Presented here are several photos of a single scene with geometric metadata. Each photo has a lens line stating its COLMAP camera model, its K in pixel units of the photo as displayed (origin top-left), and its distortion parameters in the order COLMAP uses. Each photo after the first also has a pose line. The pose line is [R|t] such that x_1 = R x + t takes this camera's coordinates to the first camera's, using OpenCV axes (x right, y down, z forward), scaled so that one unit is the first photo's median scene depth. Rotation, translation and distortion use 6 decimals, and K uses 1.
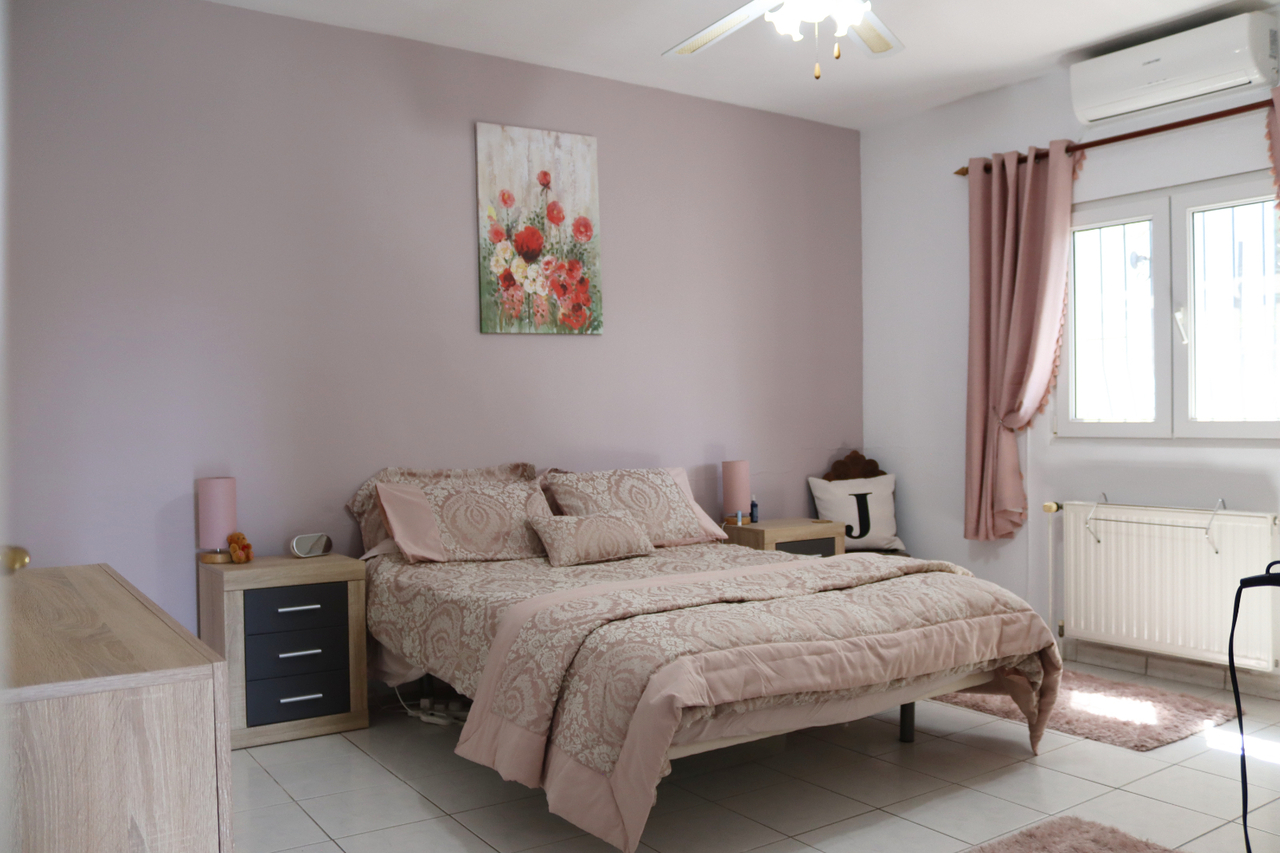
lens RADIAL K [[1059.9, 0, 640.0], [0, 1059.9, 426.5], [0, 0, 1]] dist [-0.165643, 0.137213]
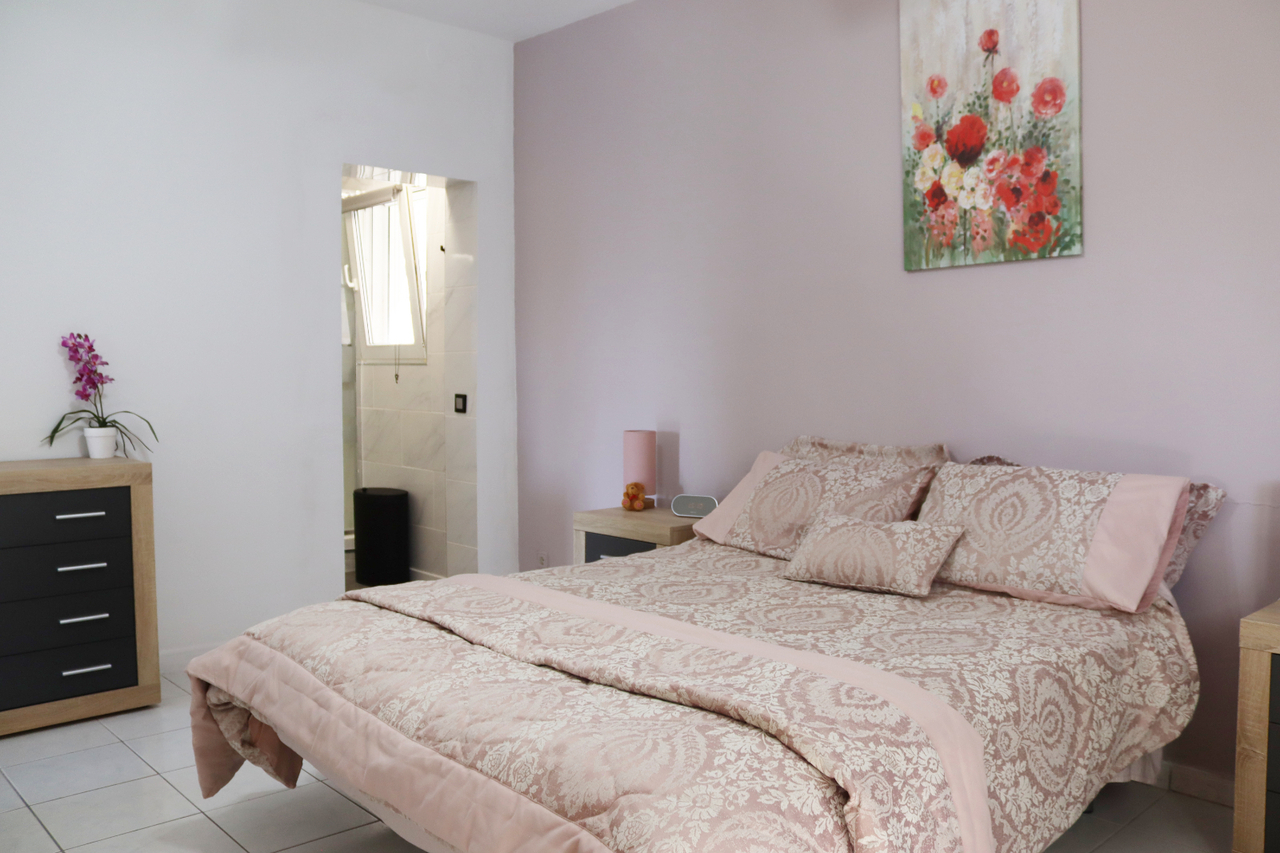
lens RADIAL K [[1059.9, 0, 640.0], [0, 1059.9, 426.5], [0, 0, 1]] dist [-0.165643, 0.137213]
pose [[0.153360, 0.065605, -0.985990, 0.563075], [-0.009013, 0.997845, 0.064992, -0.022716], [0.988129, -0.001080, 0.153621, 0.668635]]
